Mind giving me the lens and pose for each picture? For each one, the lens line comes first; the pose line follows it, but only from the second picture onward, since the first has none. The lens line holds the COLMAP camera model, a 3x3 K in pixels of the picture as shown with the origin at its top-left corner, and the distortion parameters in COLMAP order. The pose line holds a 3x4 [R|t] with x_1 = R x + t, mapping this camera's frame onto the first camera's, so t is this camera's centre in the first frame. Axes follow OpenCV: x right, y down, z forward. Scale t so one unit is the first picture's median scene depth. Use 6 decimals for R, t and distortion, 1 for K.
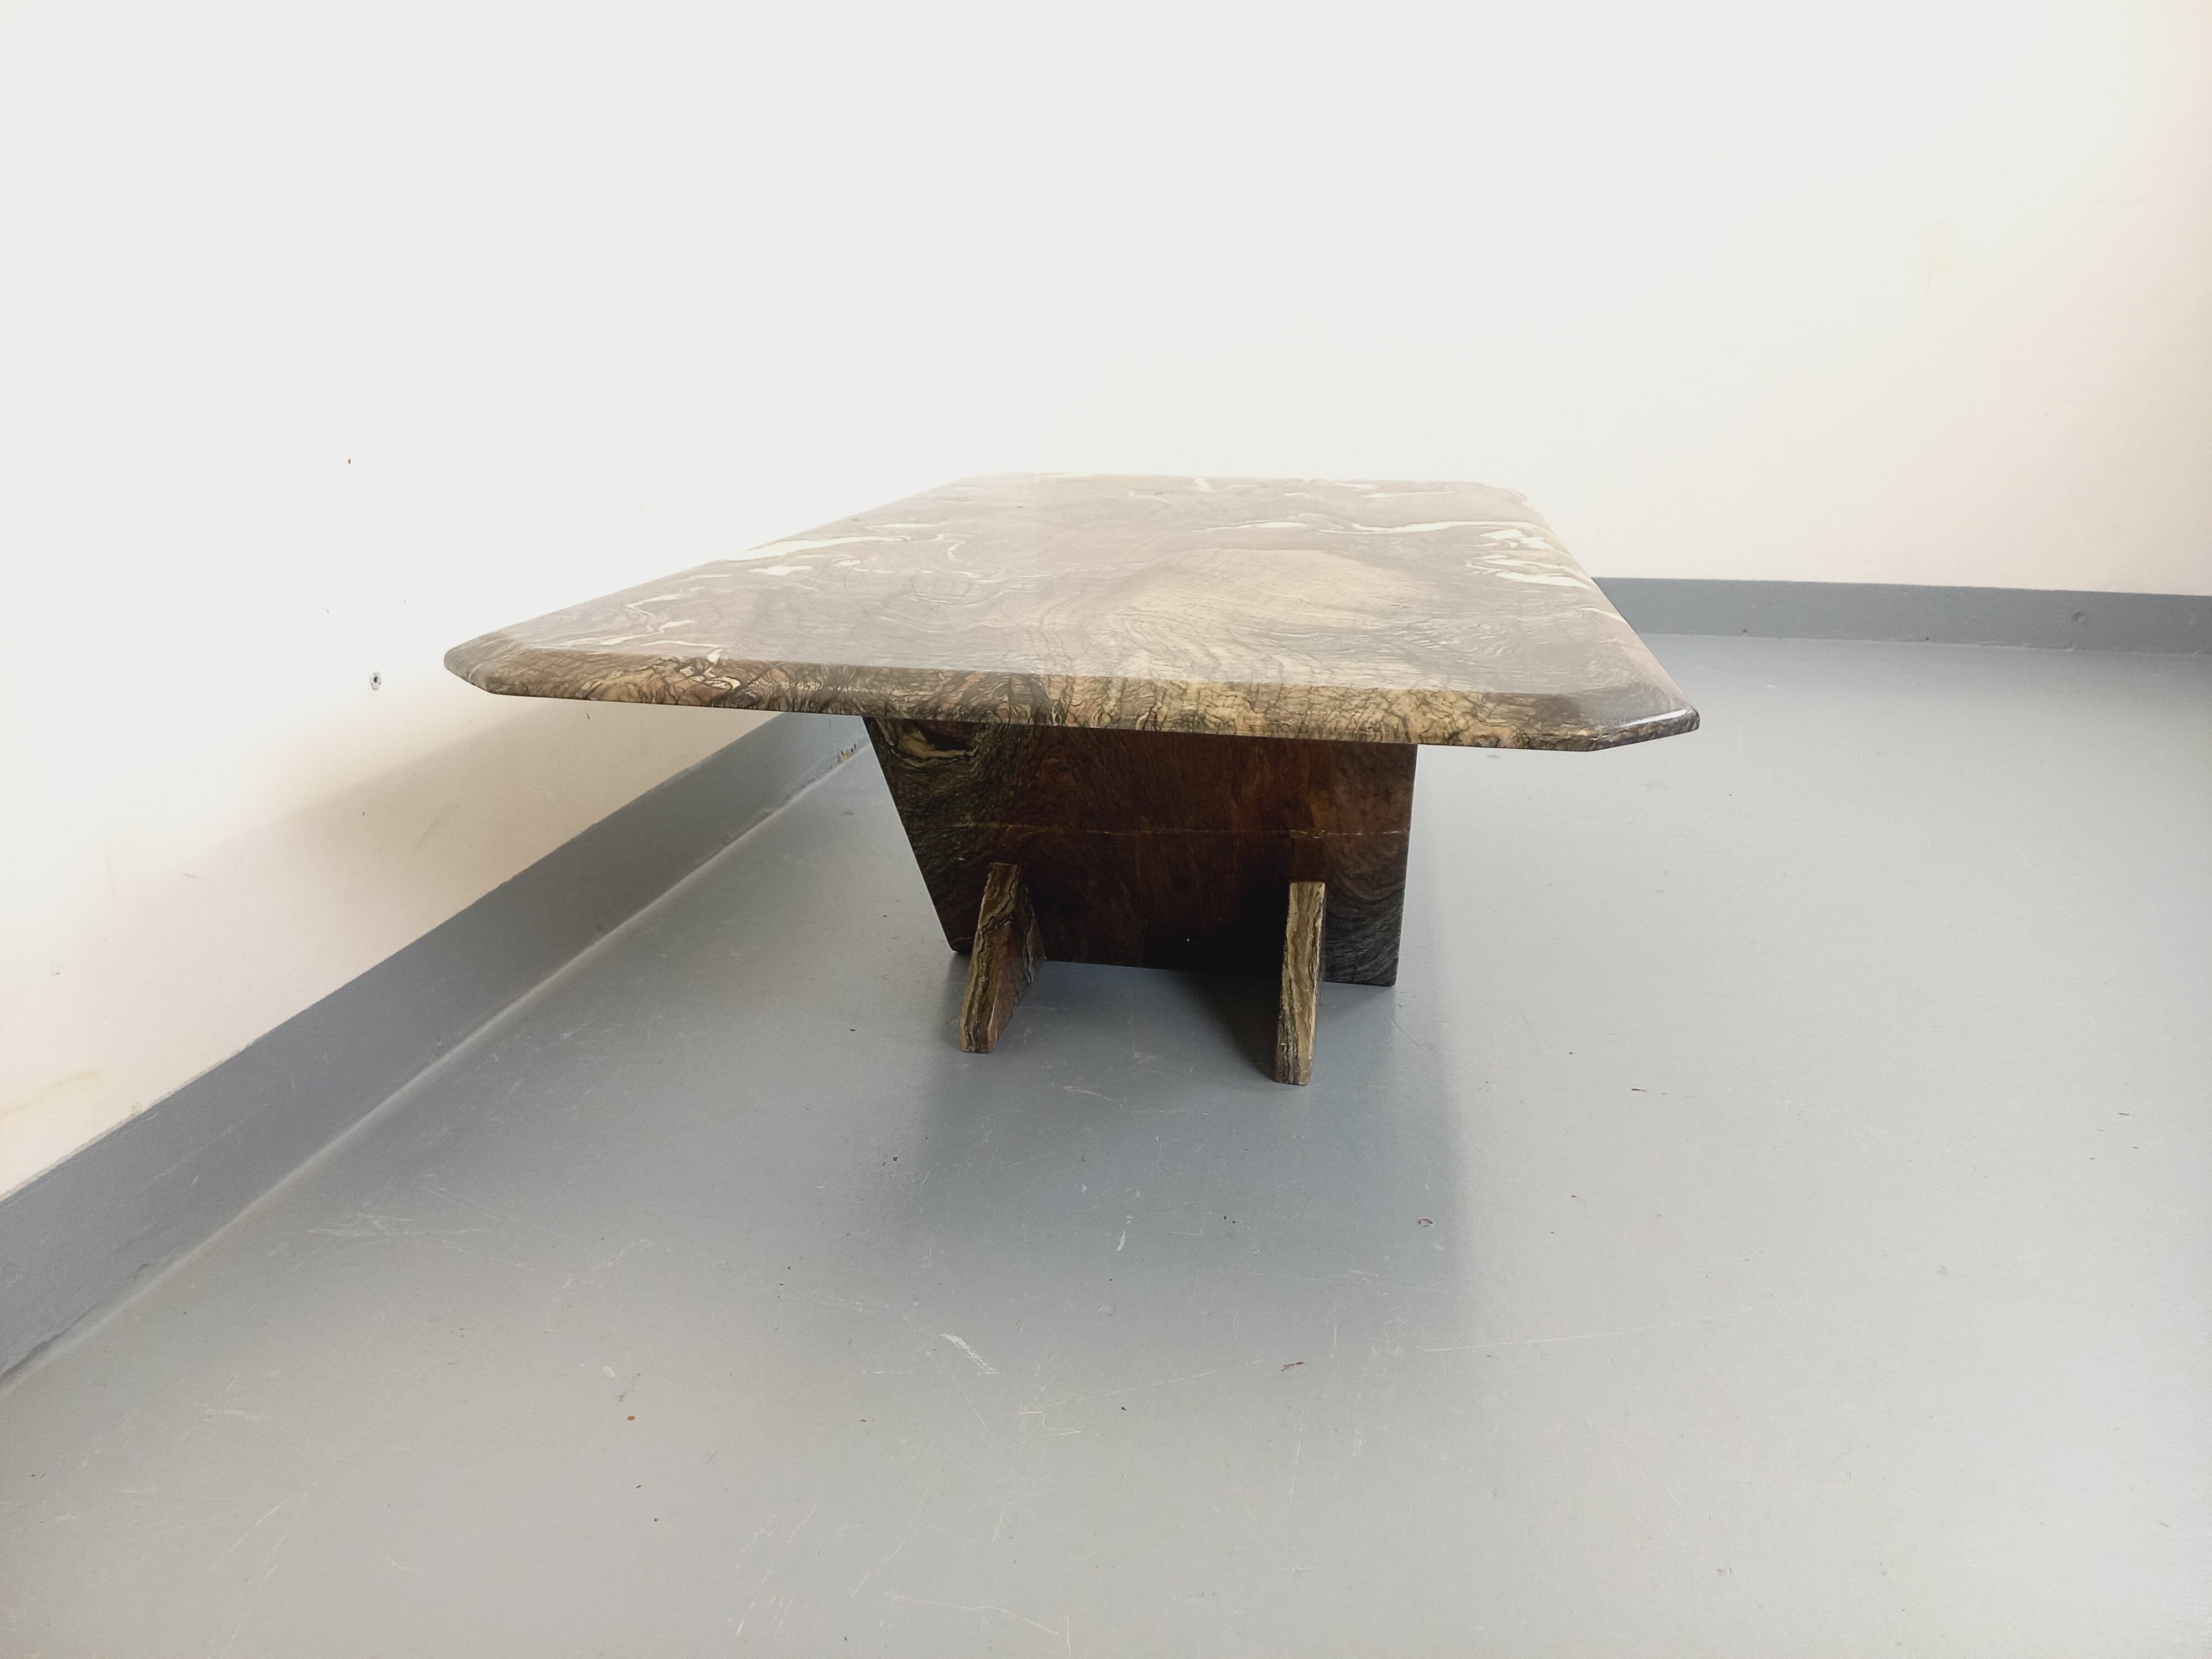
lens RADIAL K [[1594.6, 0, 1106.0], [0, 1594.6, 829.5], [0, 0, 1]] dist [0.109639, -0.116445]
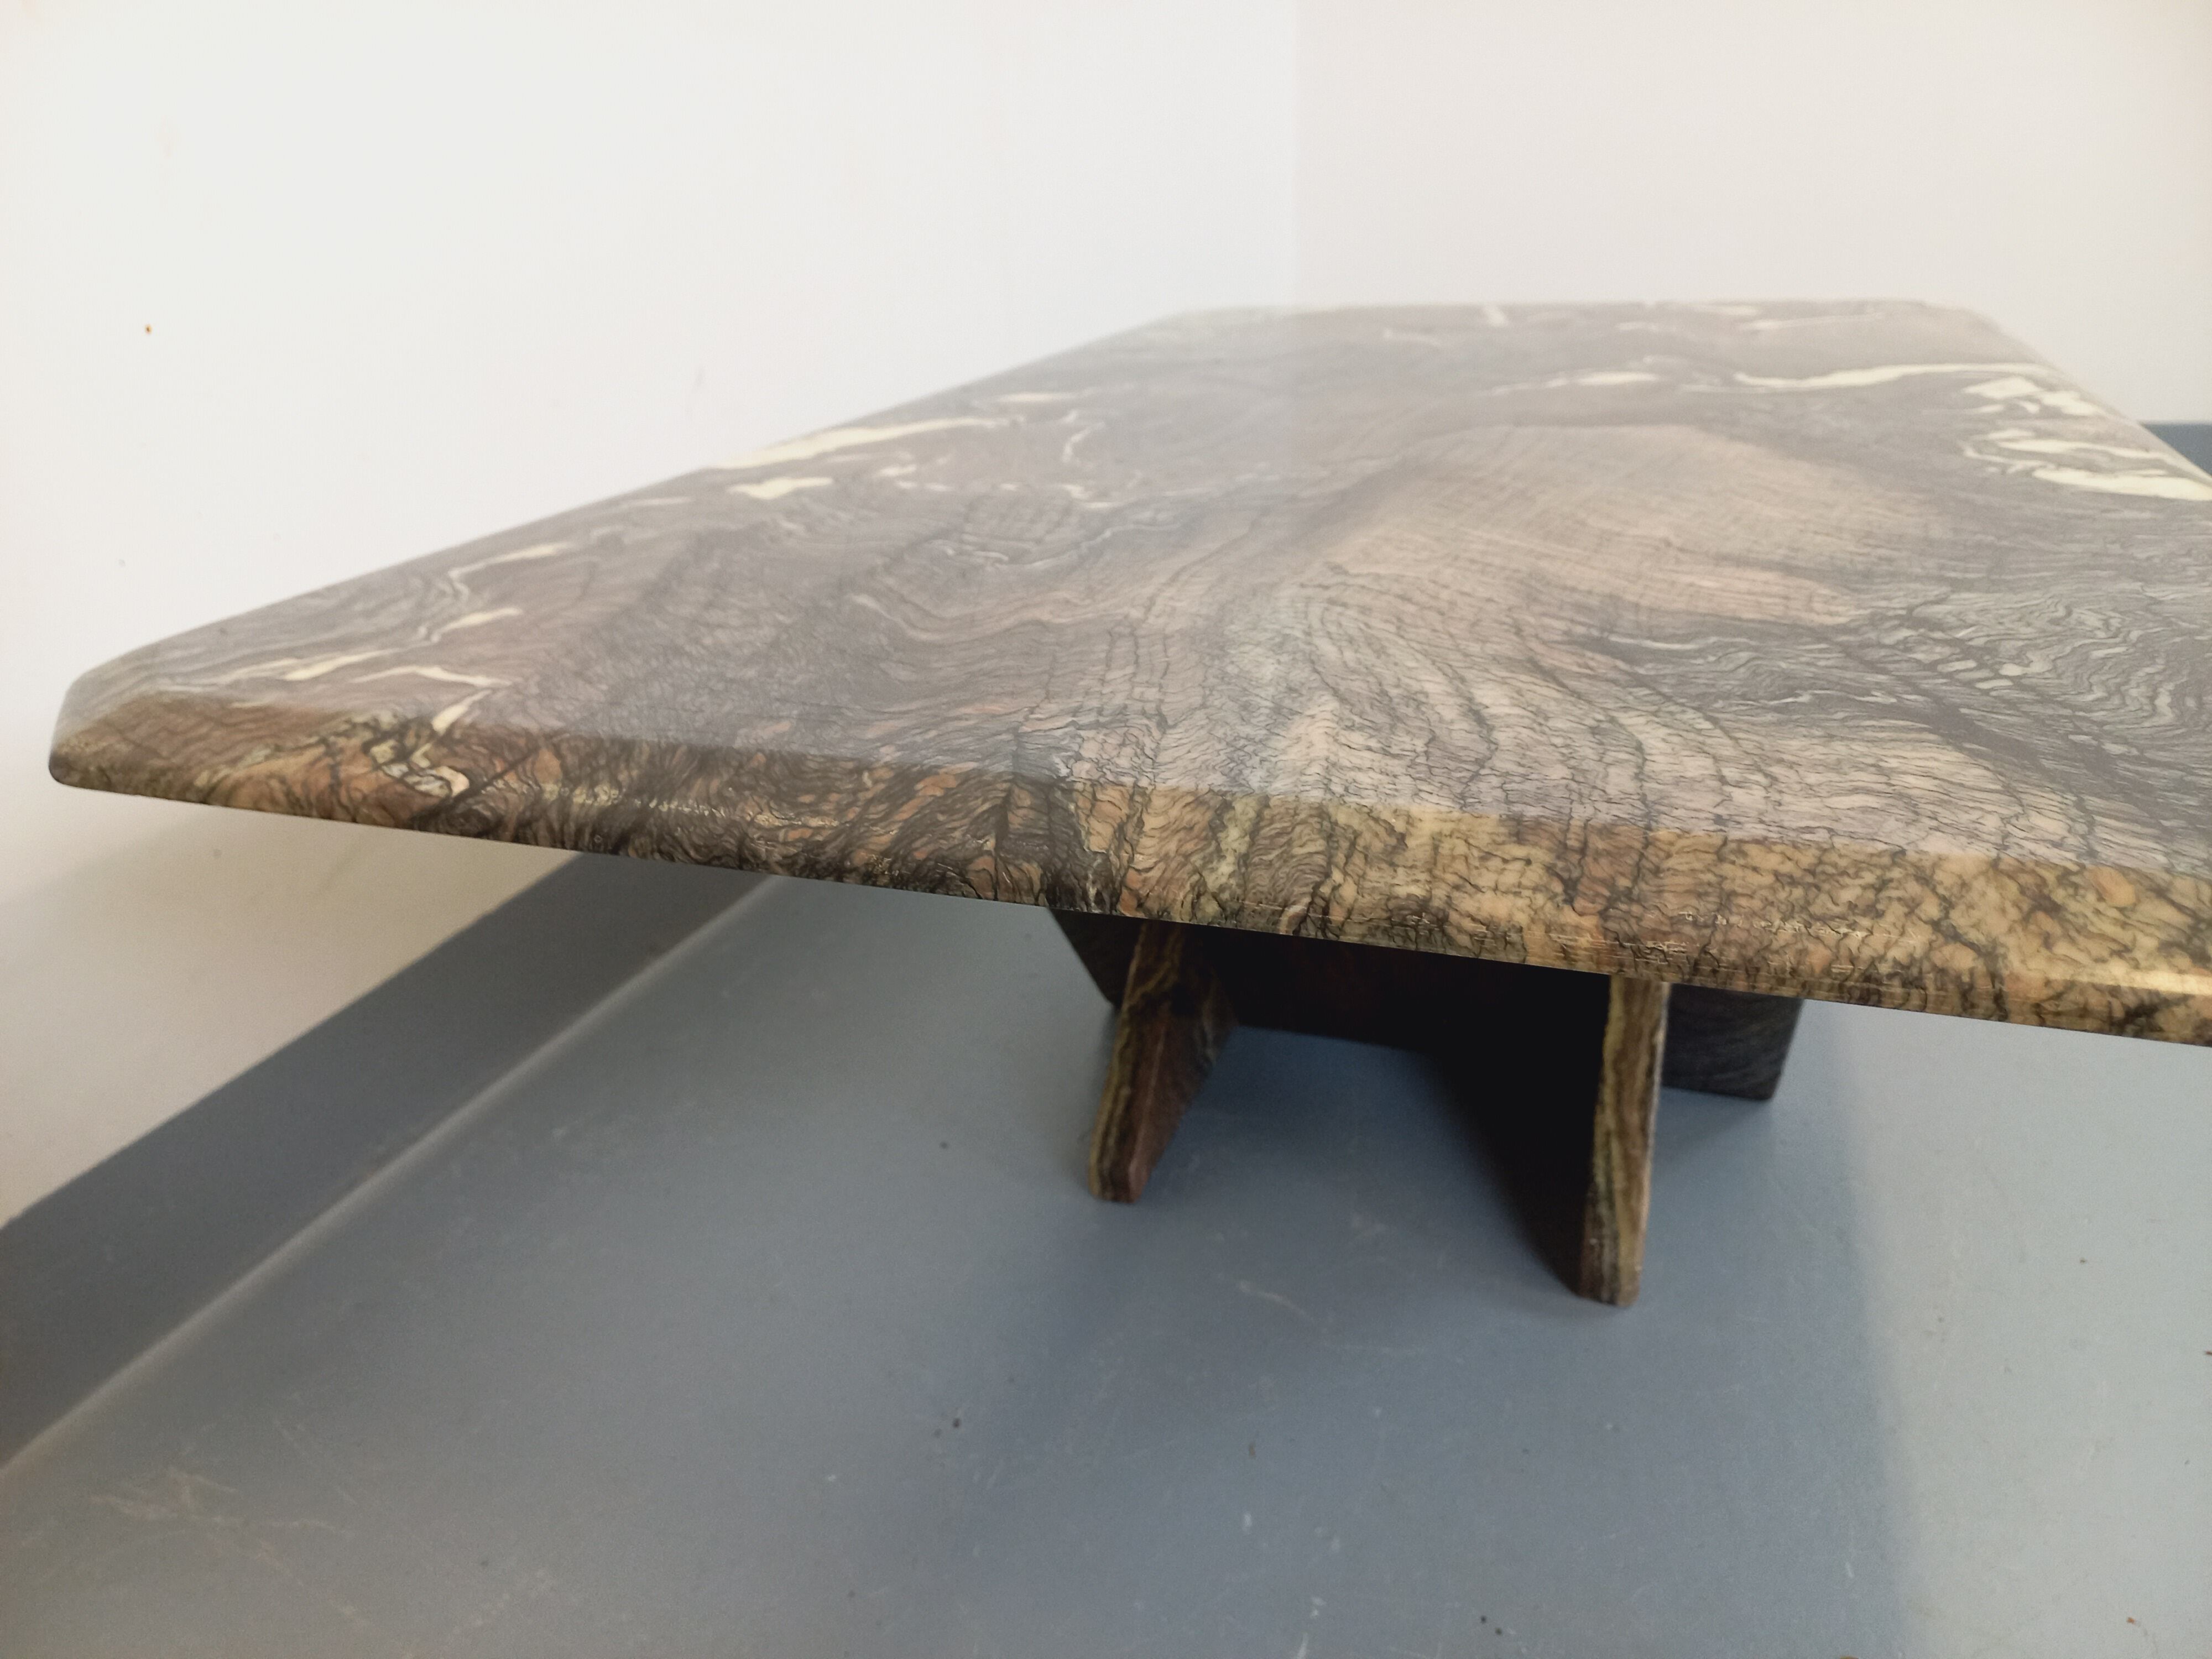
lens RADIAL K [[1614.2, 0, 1099.4], [0, 1614.2, 838.3], [0, 0, 1]] dist [0.089451, -0.127922]
pose [[0.984352, 0.024564, -0.174493, 0.029579], [-0.007647, 0.995258, 0.096966, -0.083314], [0.176047, -0.094114, 0.979872, 0.371977]]
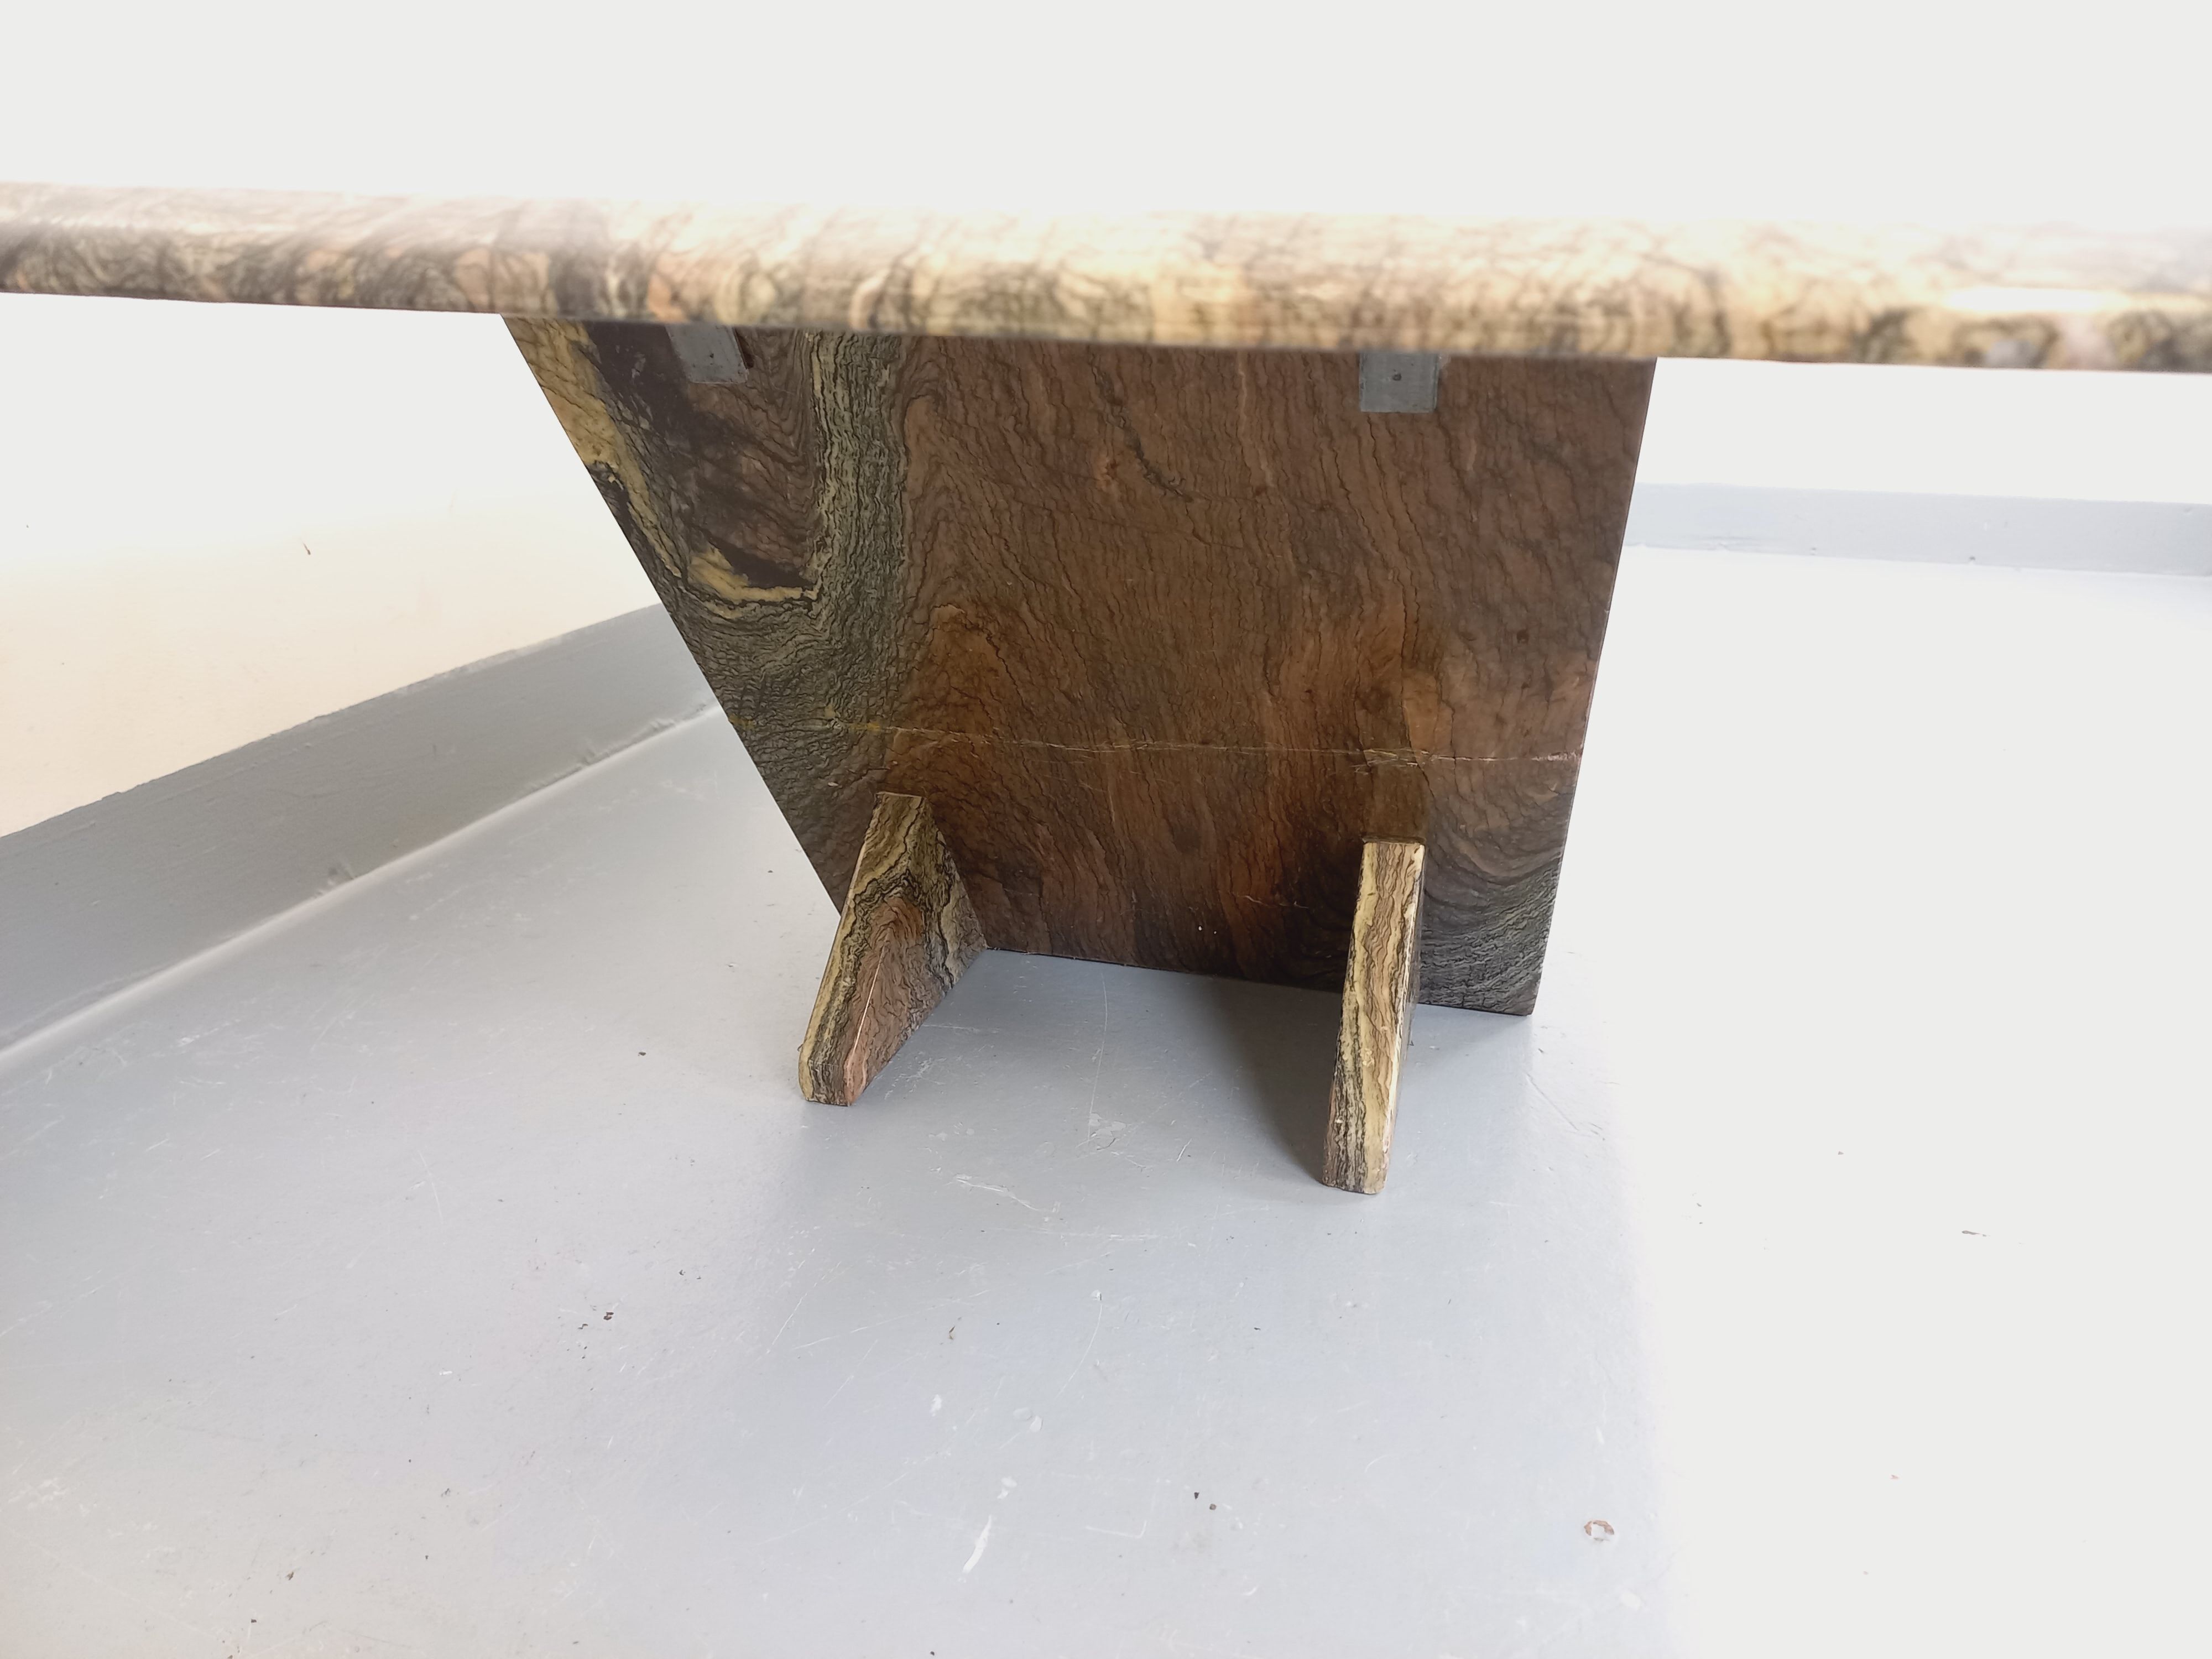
lens RADIAL K [[1594.6, 0, 1106.0], [0, 1594.6, 829.5], [0, 0, 1]] dist [0.109639, -0.116445]
pose [[0.997272, 0.038212, -0.063160, 0.061408], [-0.036753, 0.999034, 0.024104, 0.019282], [0.064020, -0.021717, 0.997712, 0.434802]]
